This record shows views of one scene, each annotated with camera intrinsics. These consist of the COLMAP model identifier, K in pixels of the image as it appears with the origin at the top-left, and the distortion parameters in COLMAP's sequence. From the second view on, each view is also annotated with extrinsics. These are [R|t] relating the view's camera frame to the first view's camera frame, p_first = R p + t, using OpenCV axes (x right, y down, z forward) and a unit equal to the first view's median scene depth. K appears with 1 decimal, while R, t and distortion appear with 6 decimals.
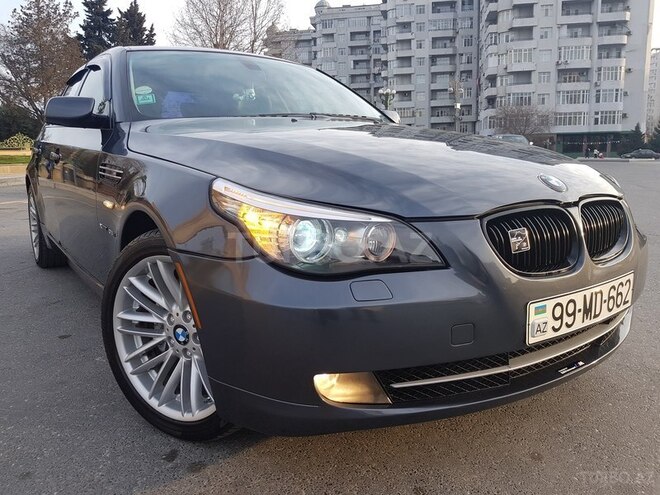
lens RADIAL K [[507.8, 0, 323.4], [0, 507.8, 243.8], [0, 0, 1]] dist [-0.006738, -0.006059]
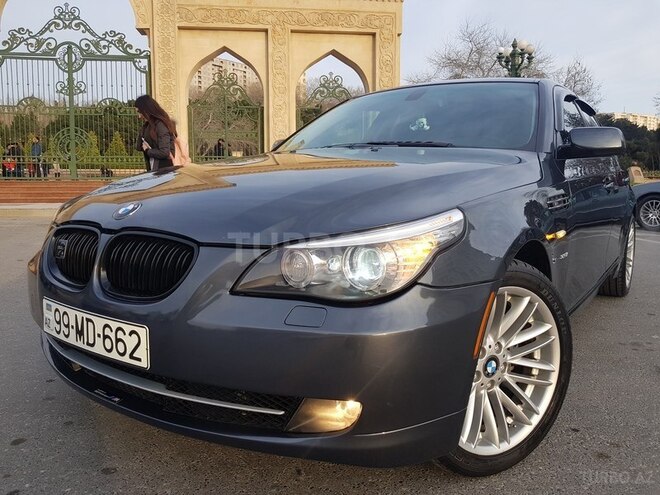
lens RADIAL K [[511.8, 0, 332.8], [0, 511.8, 248.2], [0, 0, 1]] dist [-0.005135, -0.006989]
pose [[0.342569, 0.142721, -0.928589, 1.417167], [-0.187863, 0.978838, 0.081139, -0.187674], [0.920518, 0.146652, 0.362131, 0.927005]]
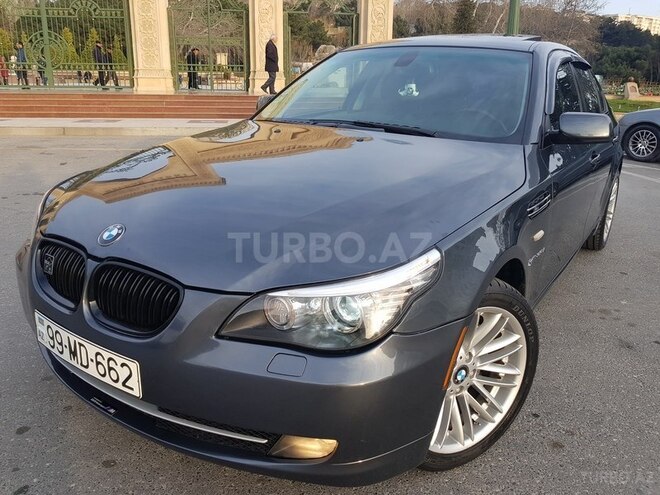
lens RADIAL K [[509.7, 0, 330.0], [0, 509.7, 247.5], [0, 0, 1]] dist [-0.003650, -0.009709]
pose [[0.356557, 0.309730, -0.881439, 1.391755], [-0.204292, 0.946464, 0.249940, -0.404252], [0.911664, 0.090953, 0.400744, 0.902648]]
